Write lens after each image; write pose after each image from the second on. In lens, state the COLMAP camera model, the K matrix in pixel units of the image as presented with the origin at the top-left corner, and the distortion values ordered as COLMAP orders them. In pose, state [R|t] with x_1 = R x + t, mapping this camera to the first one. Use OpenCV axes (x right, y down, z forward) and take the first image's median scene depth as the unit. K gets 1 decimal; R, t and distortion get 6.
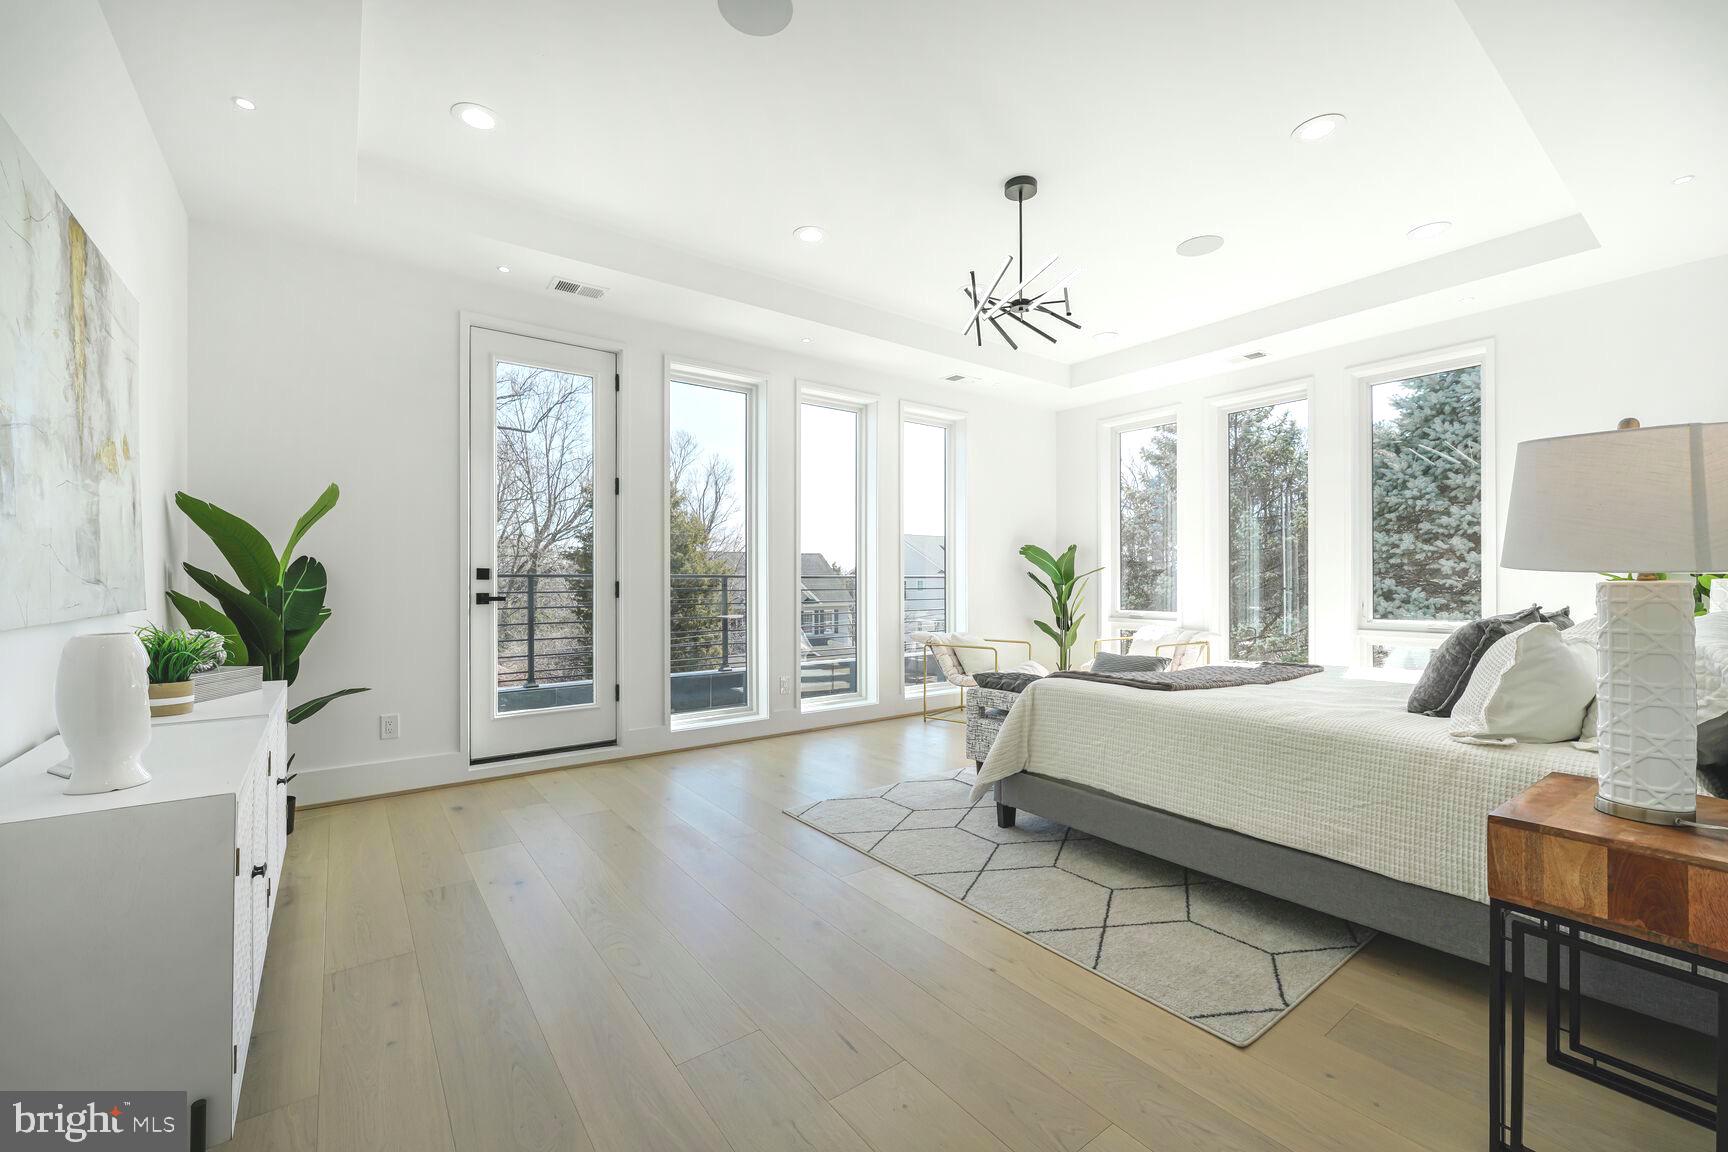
lens RADIAL K [[683.2, 0, 864.0], [0, 683.2, 576.0], [0, 0, 1]] dist [-0.000102, -0.000070]
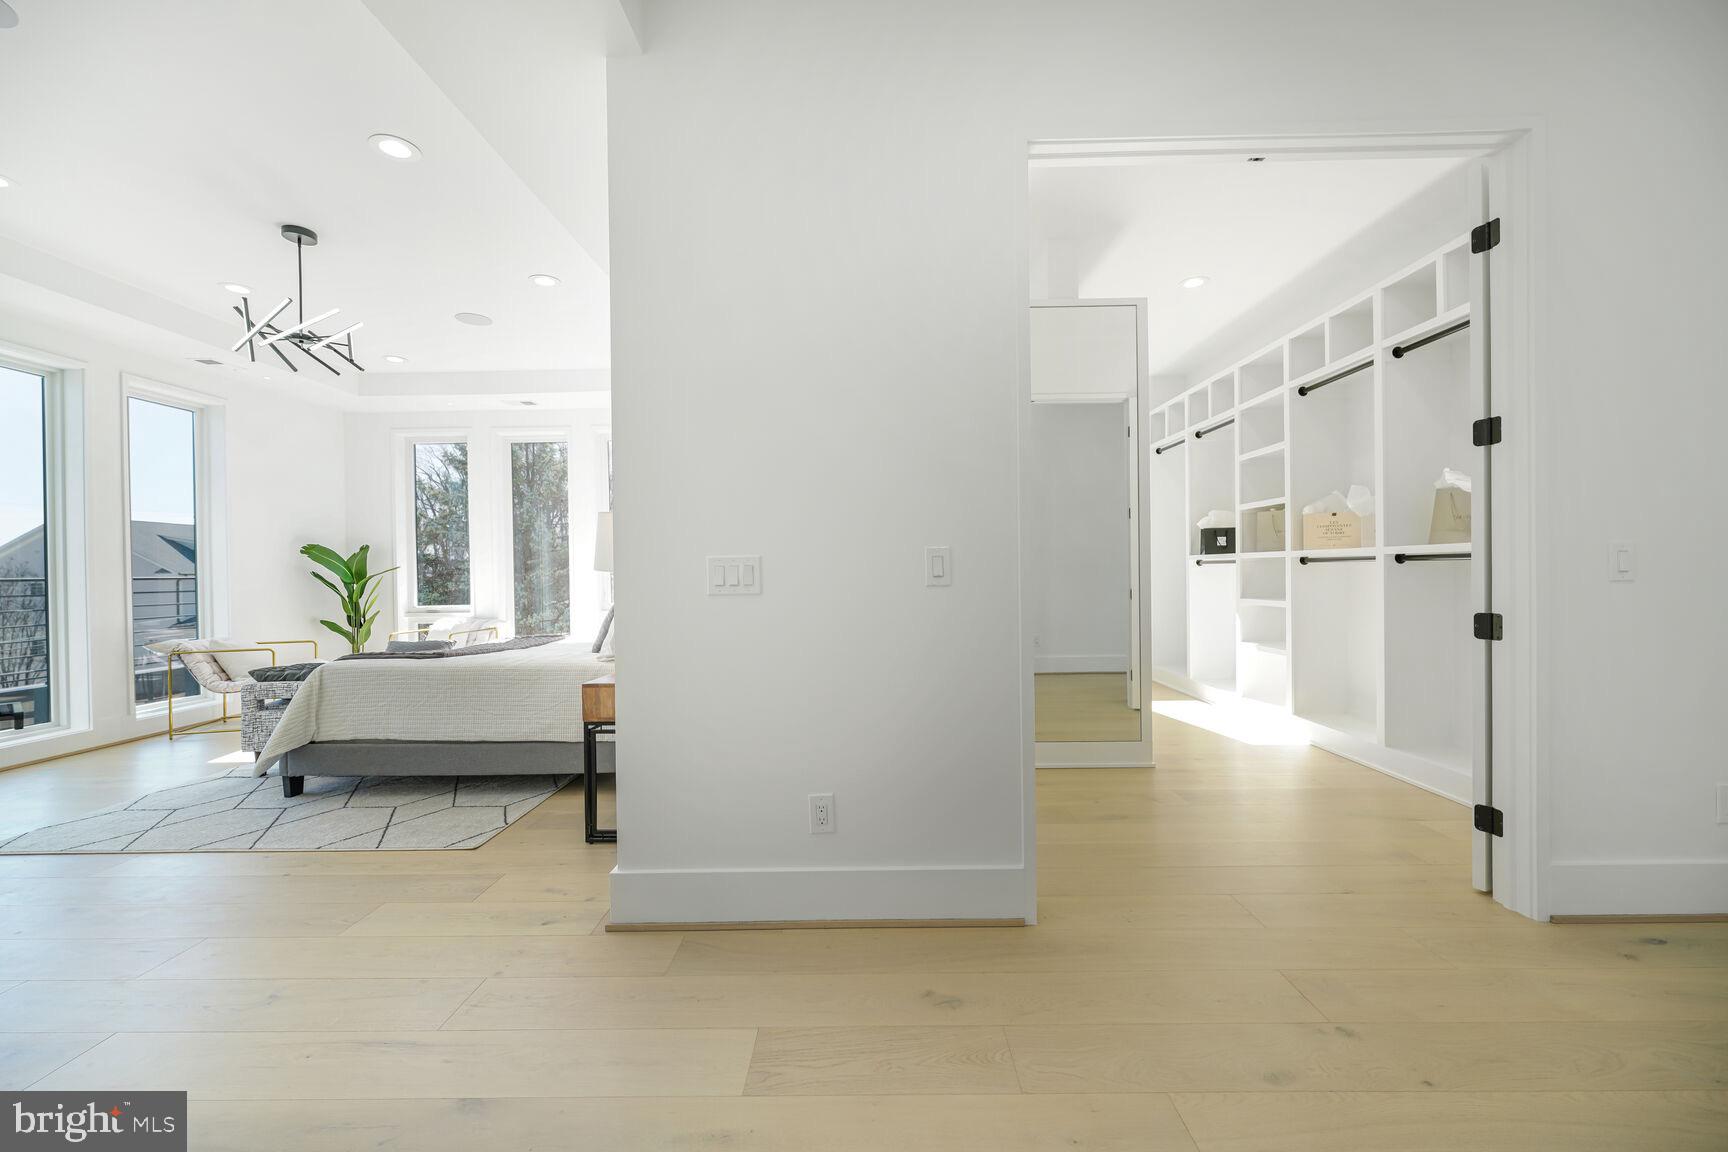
lens RADIAL K [[683.2, 0, 864.0], [0, 683.2, 576.0], [0, 0, 1]] dist [-0.000102, -0.000070]
pose [[0.607258, -0.013318, 0.794393, -0.091362], [0.009446, 0.999910, 0.009543, -0.002140], [-0.794448, 0.001709, 0.607329, -0.359720]]
